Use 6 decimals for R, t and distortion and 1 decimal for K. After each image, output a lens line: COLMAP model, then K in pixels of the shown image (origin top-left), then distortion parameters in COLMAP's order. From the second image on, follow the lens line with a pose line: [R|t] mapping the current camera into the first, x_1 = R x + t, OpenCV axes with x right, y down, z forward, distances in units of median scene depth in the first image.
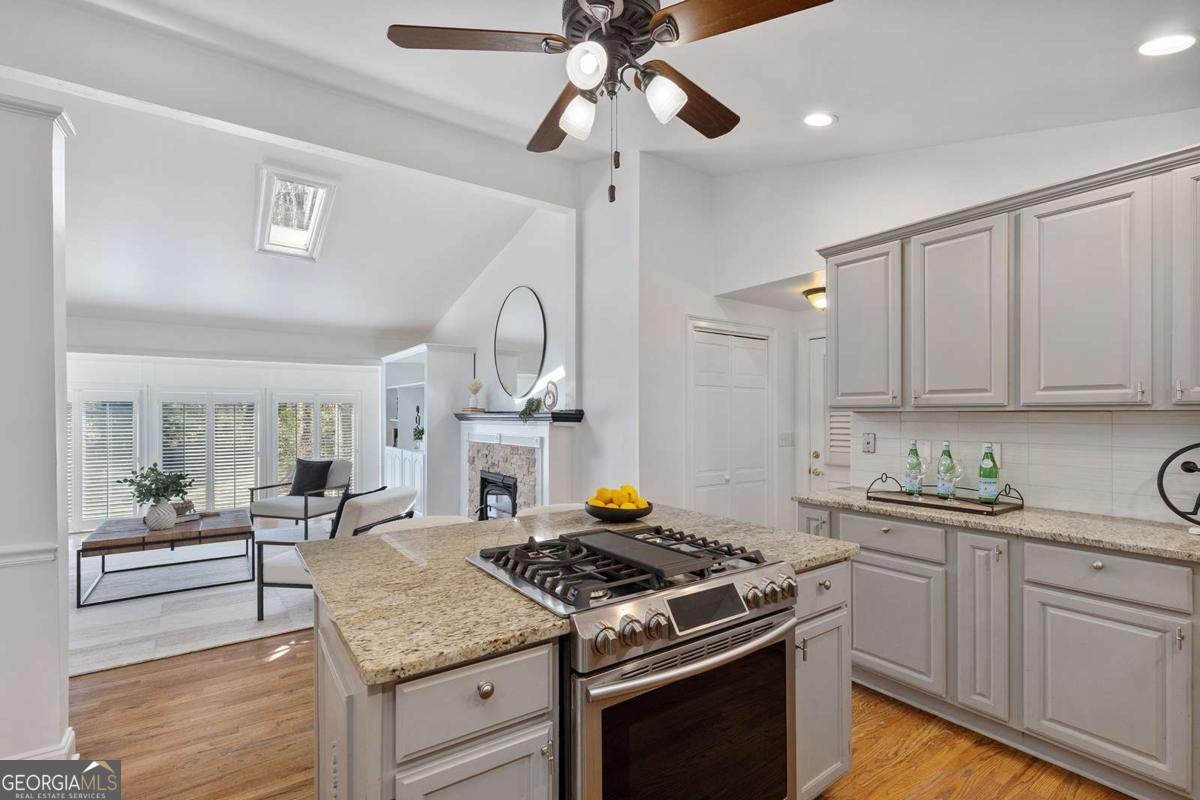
lens RADIAL K [[544.8, 0, 602.9], [0, 544.8, 418.7], [0, 0, 1]] dist [0.008295, -0.000429]
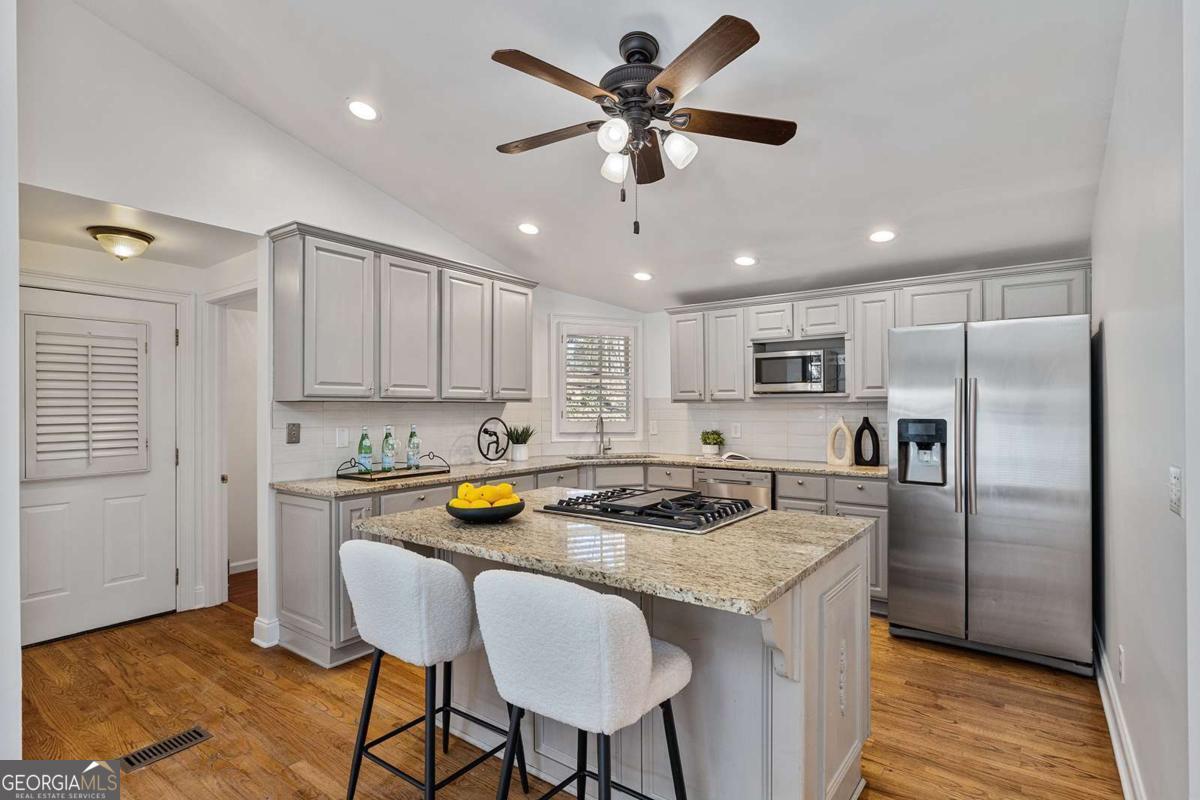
lens RADIAL K [[586.6, 0, 600.0], [0, 586.6, 400.0], [0, 0, 1]] dist [-0.000383, -0.000161]
pose [[-0.315830, 0.016506, 0.948672, -0.865481], [0.014540, 0.999815, -0.012555, 0.007243], [-0.948705, 0.009829, -0.316011, 1.061614]]
